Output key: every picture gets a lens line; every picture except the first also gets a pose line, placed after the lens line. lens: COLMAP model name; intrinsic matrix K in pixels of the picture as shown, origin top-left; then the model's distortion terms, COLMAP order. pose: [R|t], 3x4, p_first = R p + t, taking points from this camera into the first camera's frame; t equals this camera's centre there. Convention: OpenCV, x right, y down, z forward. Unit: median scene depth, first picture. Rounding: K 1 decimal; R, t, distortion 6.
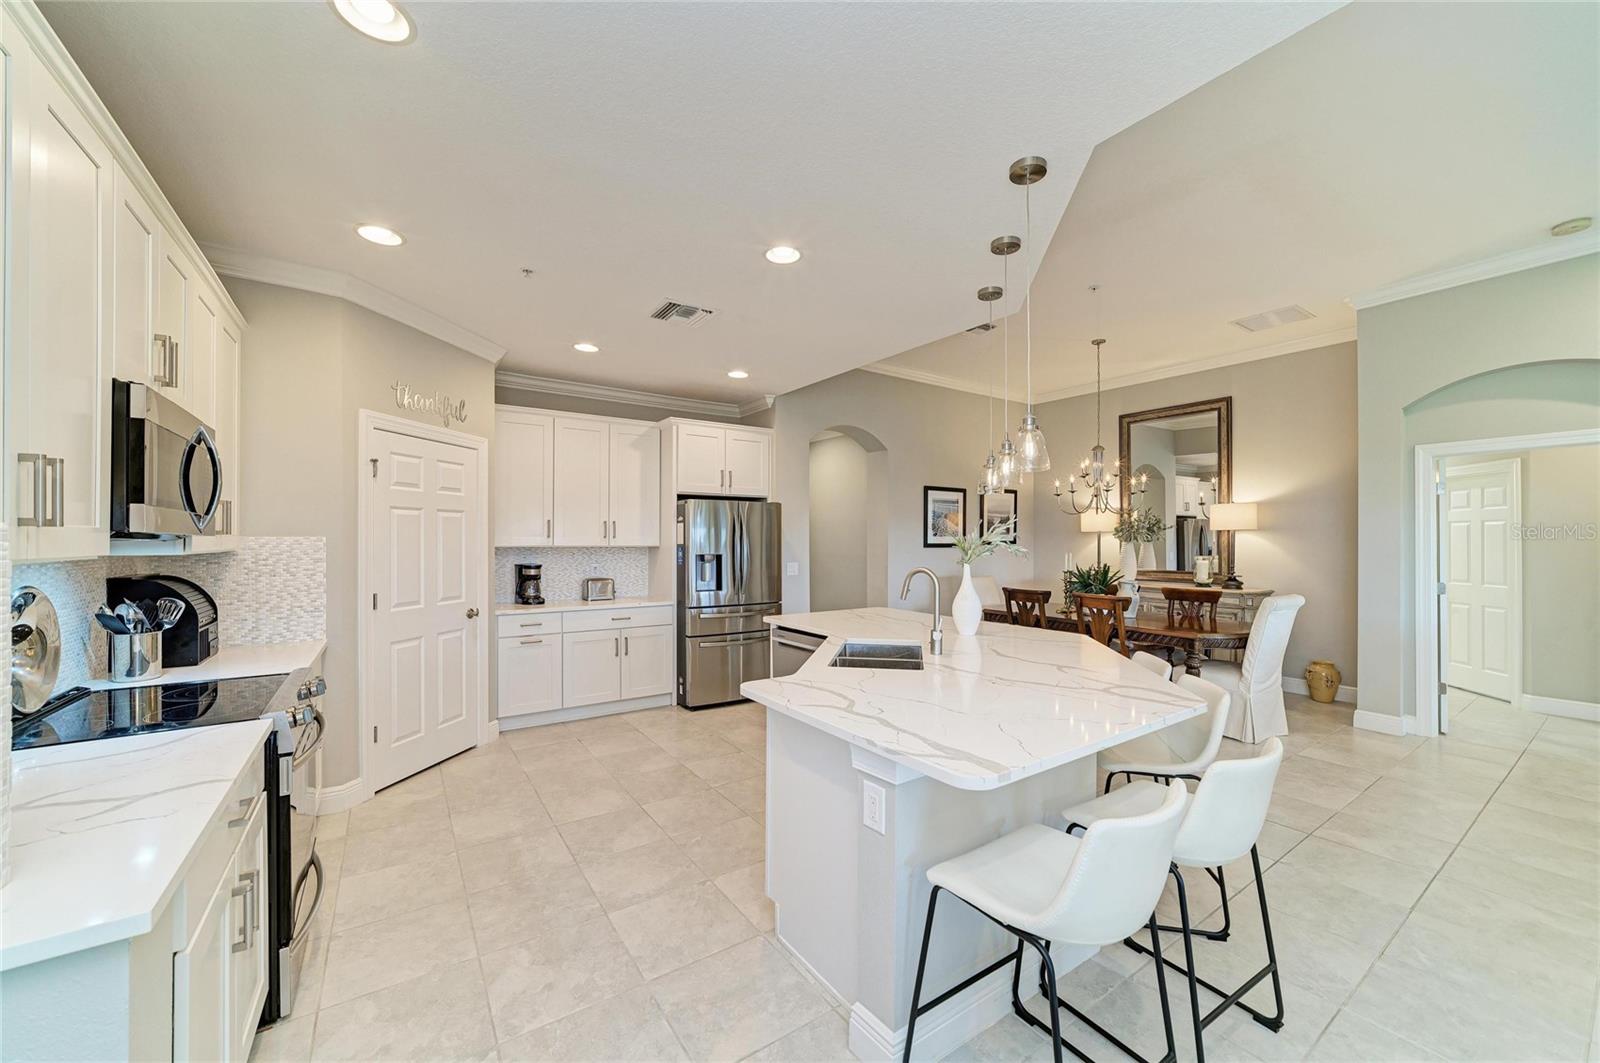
lens RADIAL K [[608.9, 0, 795.6], [0, 608.9, 539.7], [0, 0, 1]] dist [-0.013740, 0.003321]
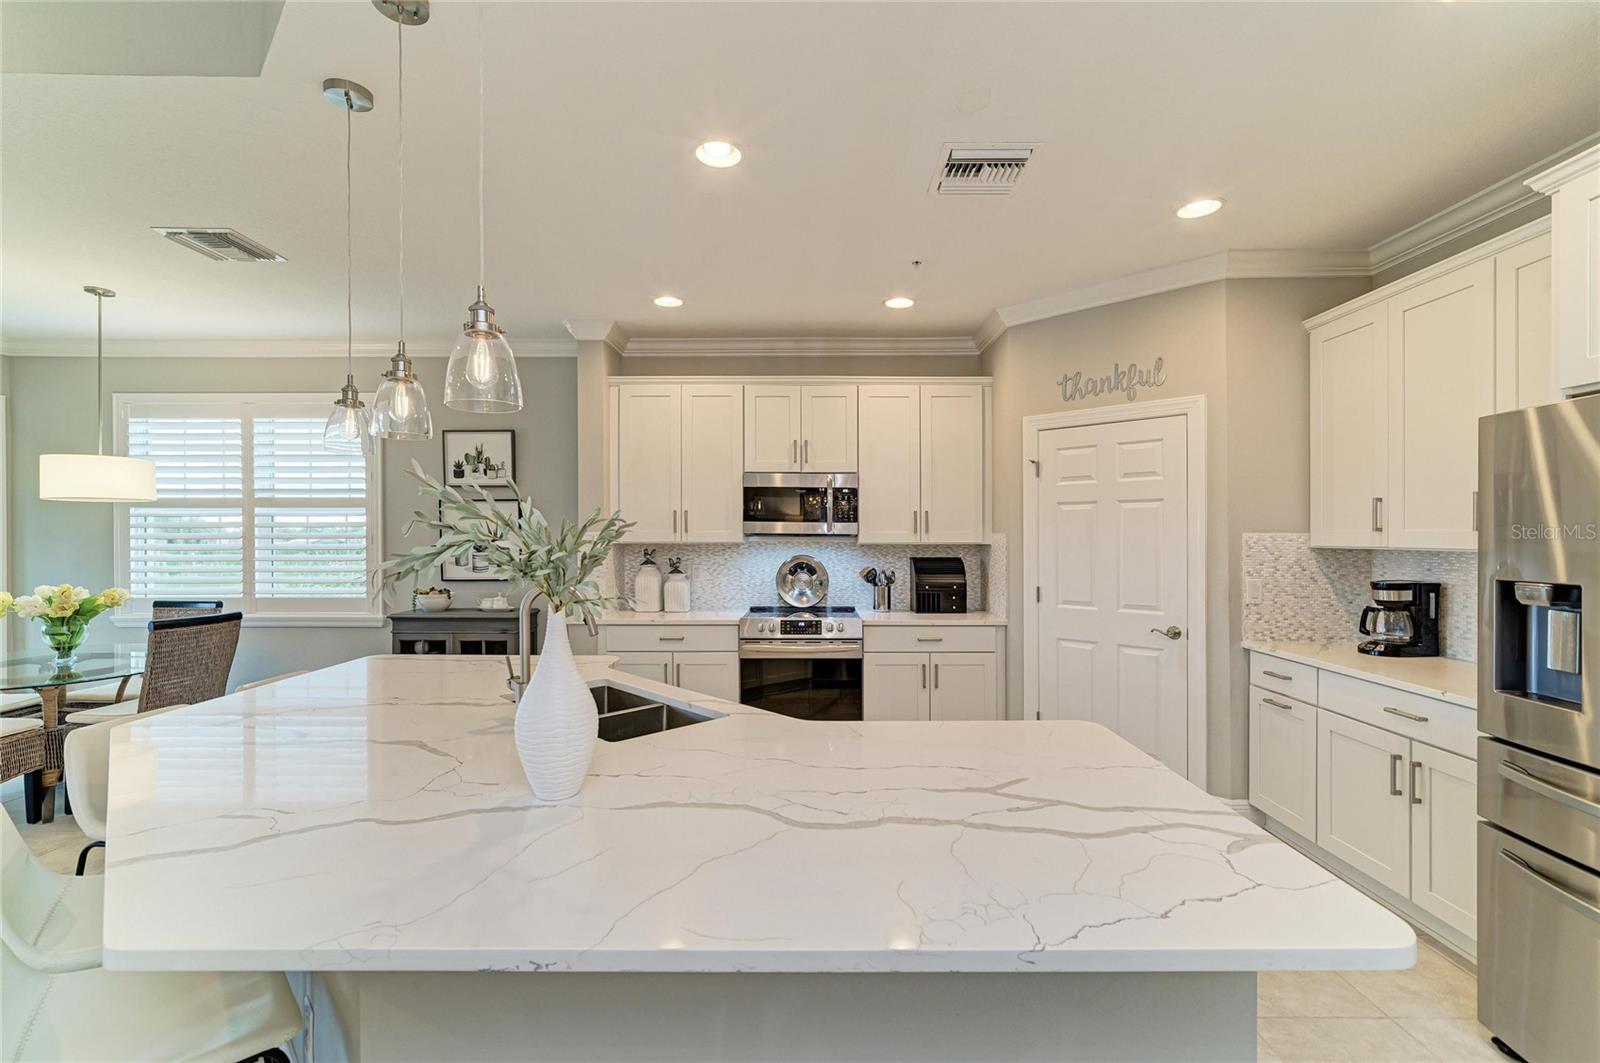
lens RADIAL K [[699.4, 0, 805.9], [0, 699.4, 542.5], [0, 0, 1]] dist [-0.005007, 0.003004]
pose [[-0.571627, 0.006325, -0.820489, 0.333835], [-0.000485, 0.999968, 0.008047, 0.001260], [0.820513, 0.004998, -0.571606, 0.840649]]
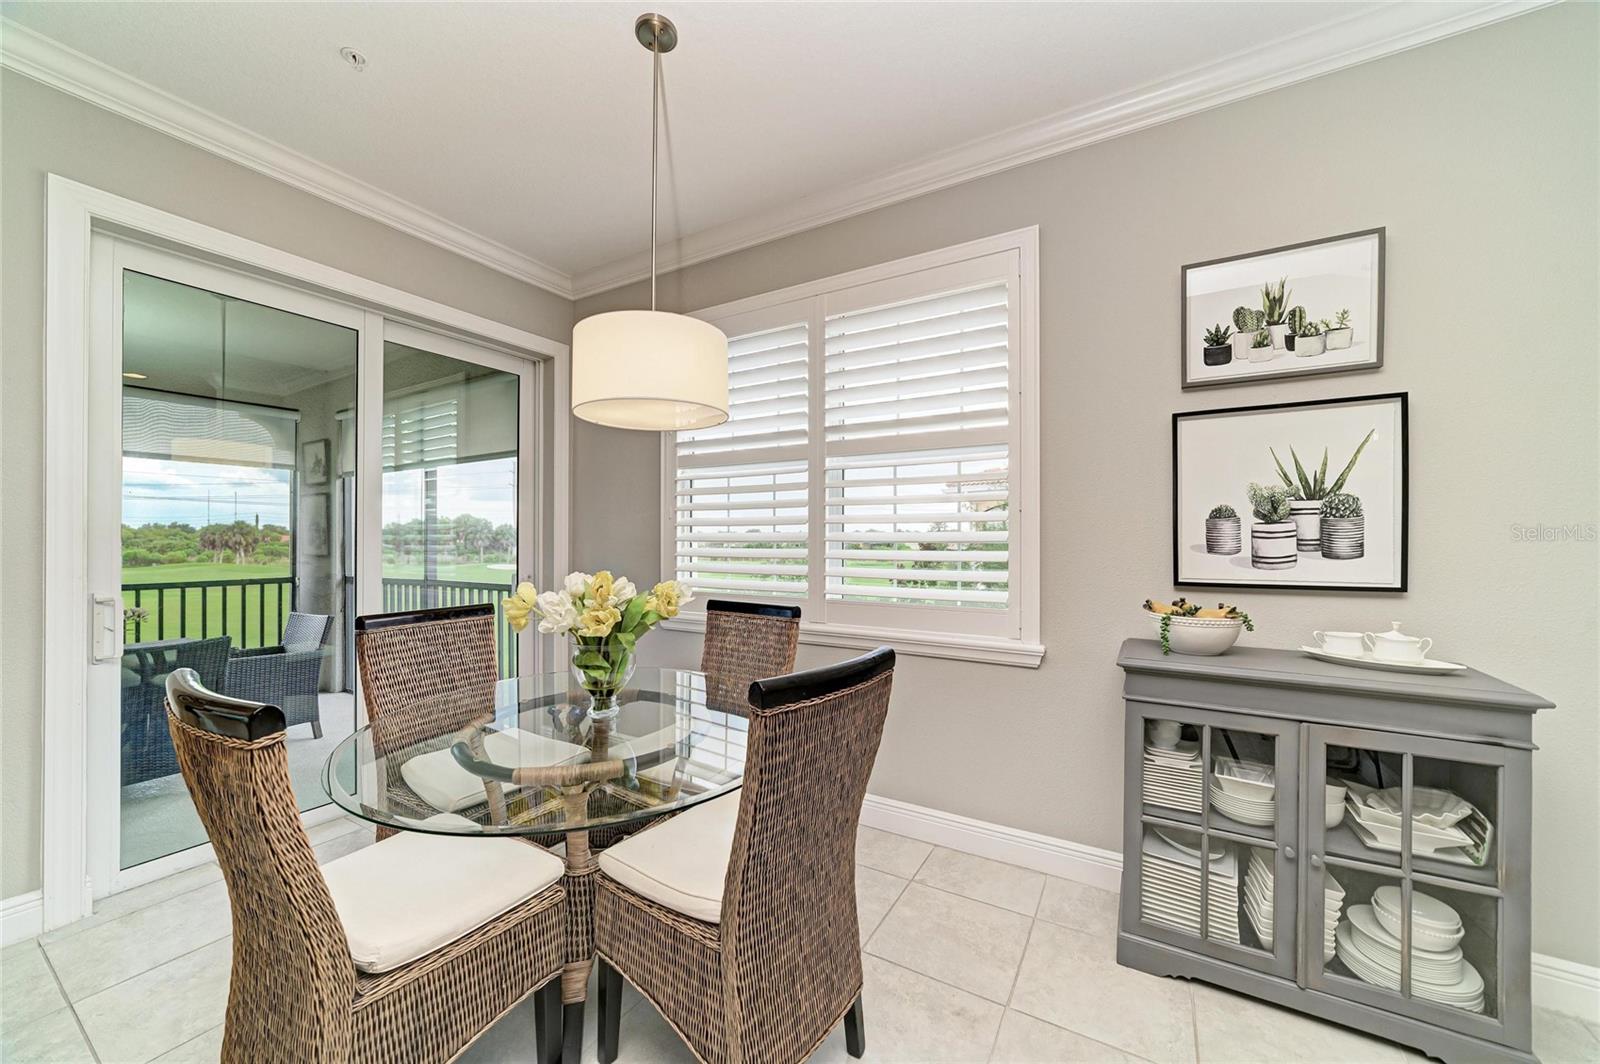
lens RADIAL K [[608.9, 0, 806.4], [0, 608.9, 540.4], [0, 0, 1]] dist [-0.013740, 0.003321]
pose [[-0.903754, -0.000852, -0.428051, 0.225106], [-0.001990, 0.999996, 0.002212, 0.030880], [0.428047, 0.002851, -0.903752, 0.170058]]
